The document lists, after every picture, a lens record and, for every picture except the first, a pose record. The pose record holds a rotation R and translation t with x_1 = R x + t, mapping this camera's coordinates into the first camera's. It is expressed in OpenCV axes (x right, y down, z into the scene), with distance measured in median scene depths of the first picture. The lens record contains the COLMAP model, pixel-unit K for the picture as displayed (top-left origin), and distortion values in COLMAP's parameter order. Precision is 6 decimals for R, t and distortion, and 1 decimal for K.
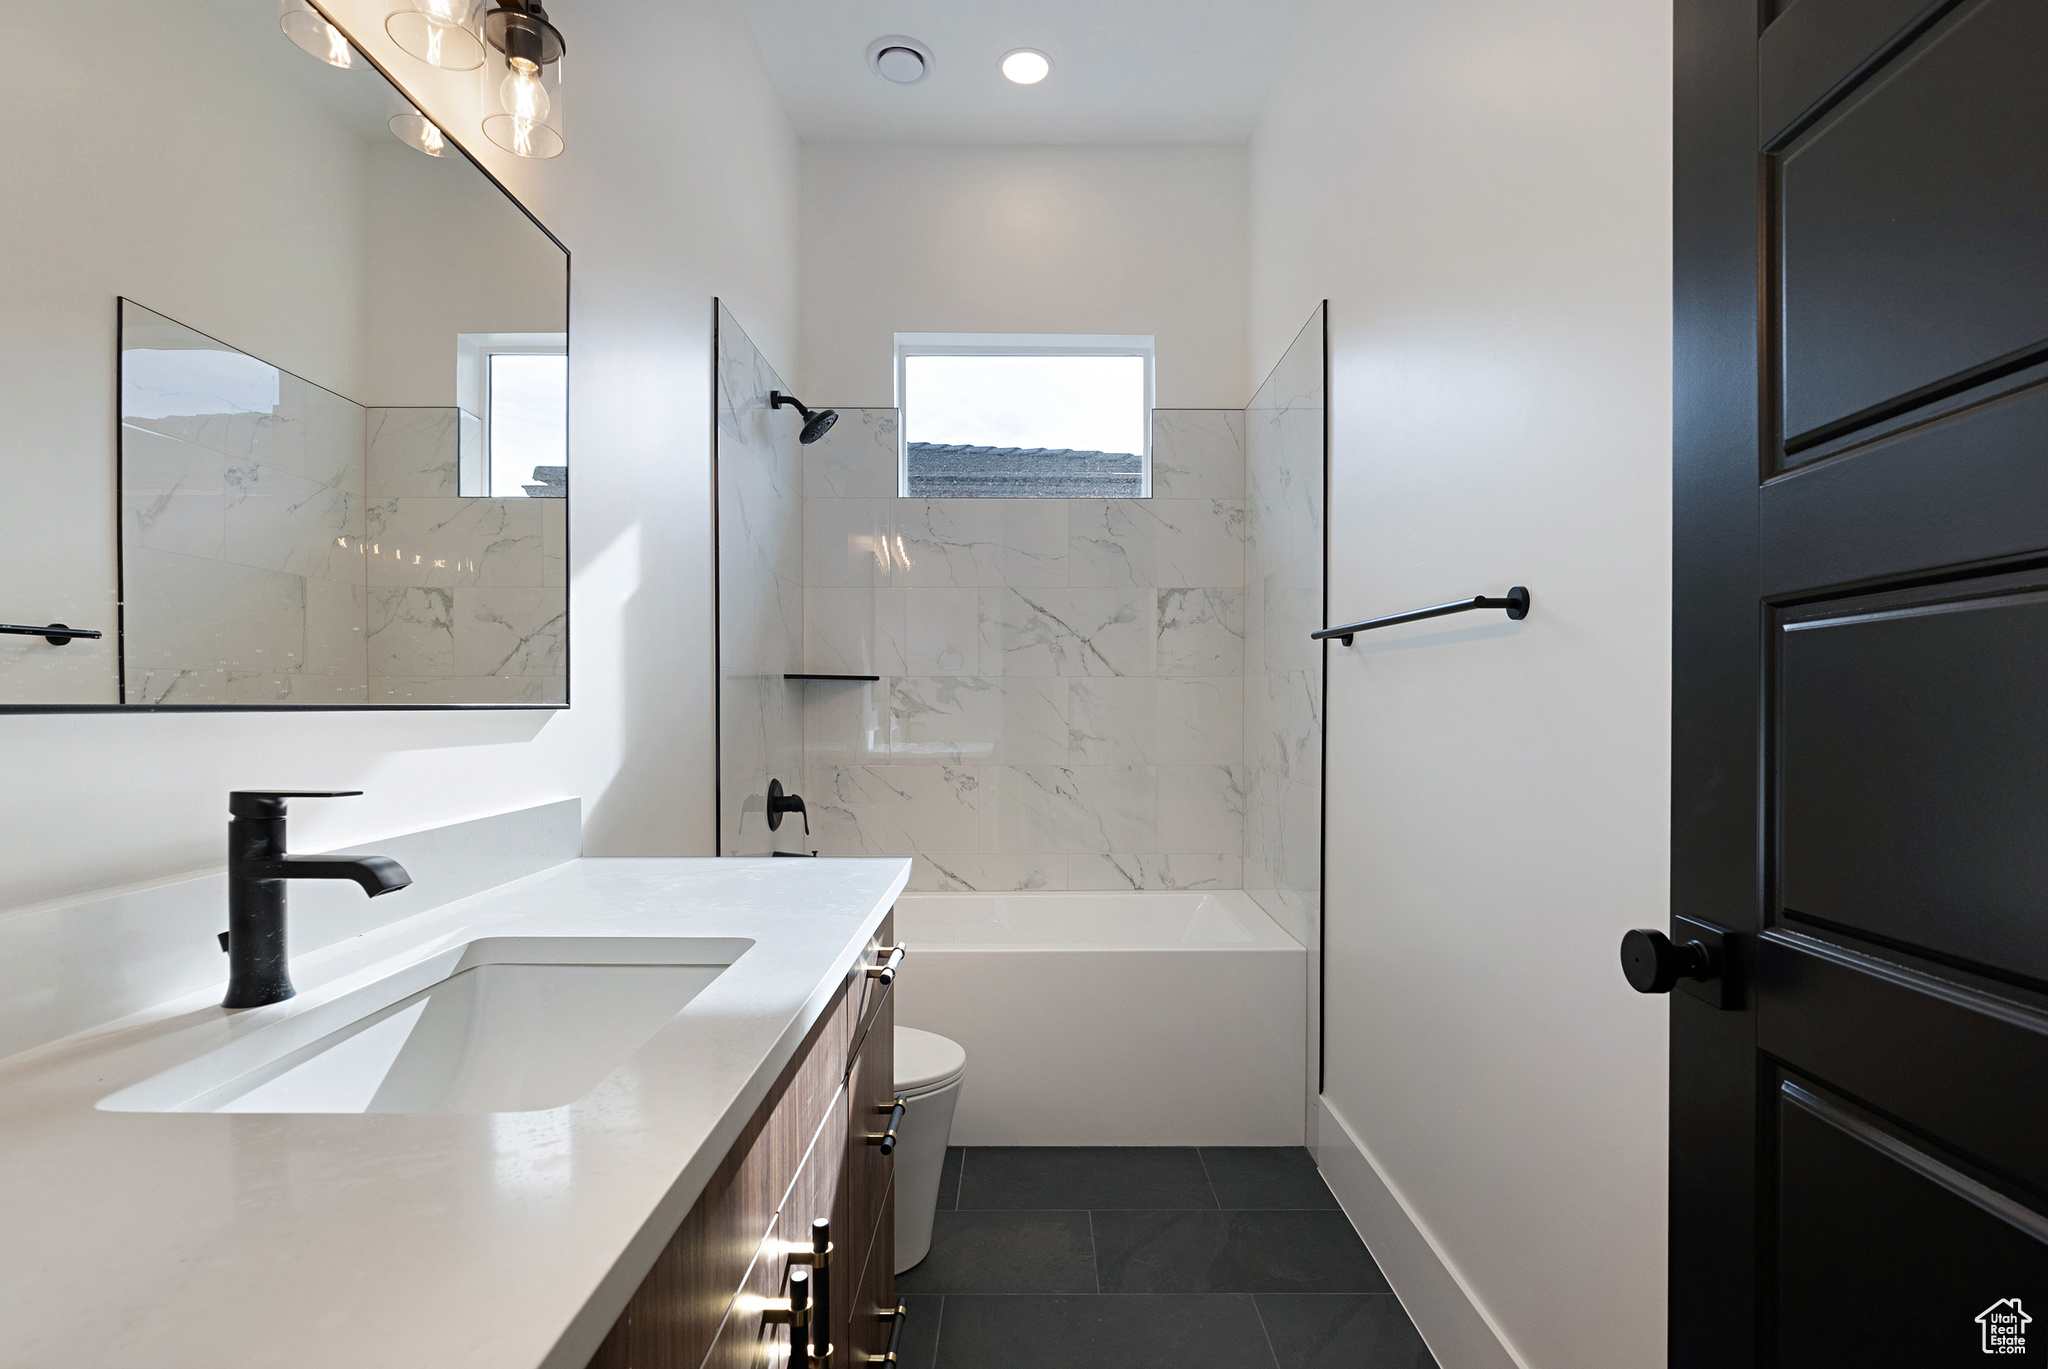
lens RADIAL K [[934.1, 0, 1002.0], [0, 934.1, 741.2], [0, 0, 1]] dist [-0.015677, 0.006224]
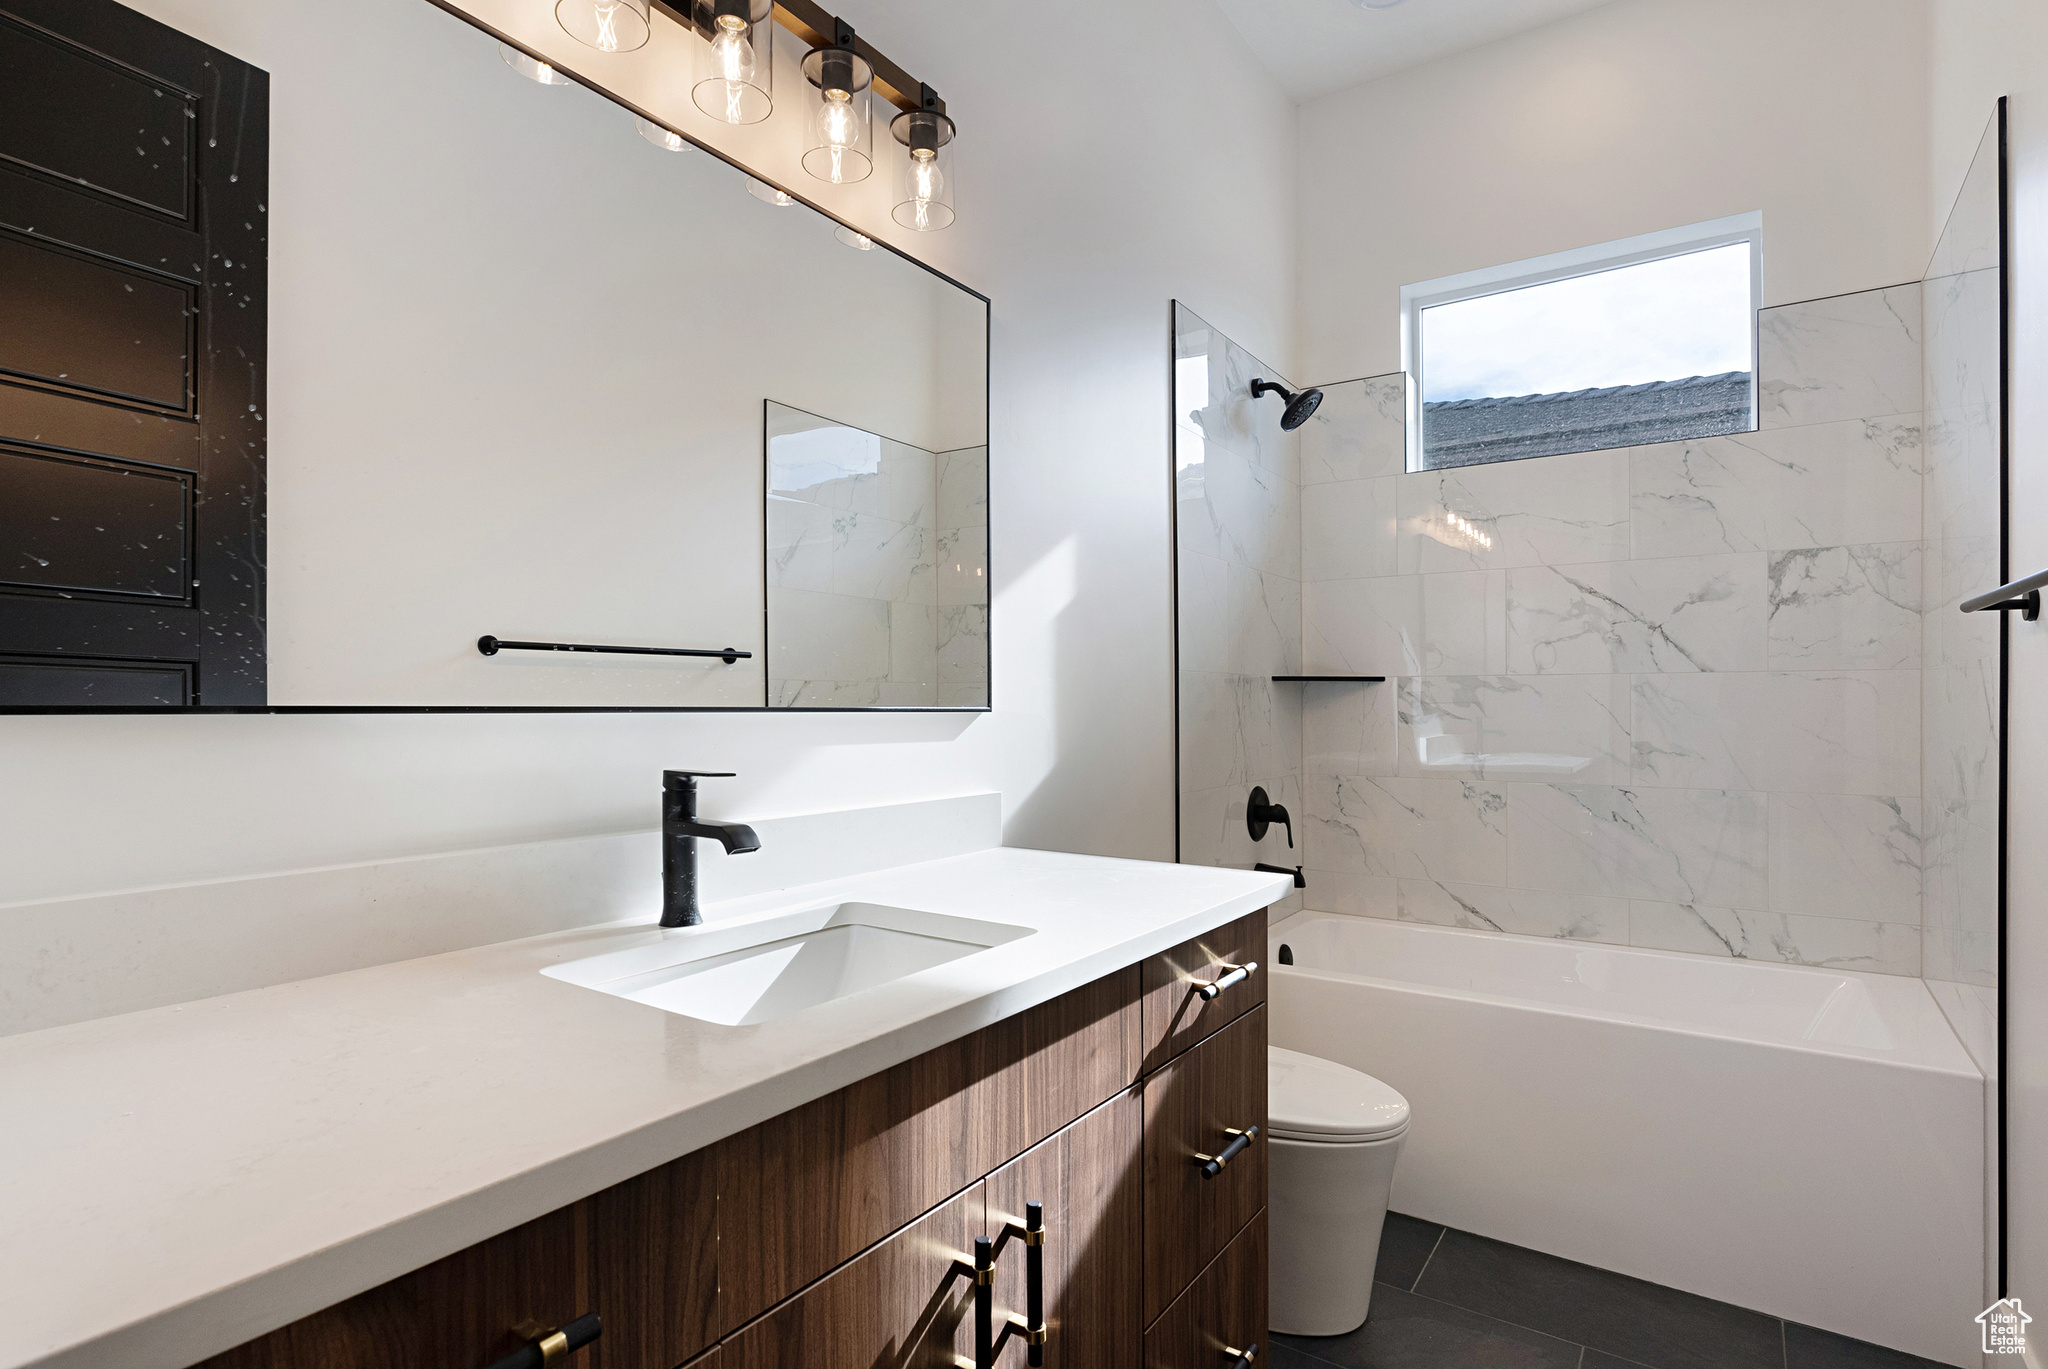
lens RADIAL K [[988.3, 0, 986.5], [0, 988.3, 748.3], [0, 0, 1]] dist [-0.013228, 0.005536]
pose [[0.827214, 0.023910, -0.561378, 0.101028], [-0.023579, 0.999691, 0.007833, -0.000233], [0.561392, 0.006757, 0.827523, 0.013661]]
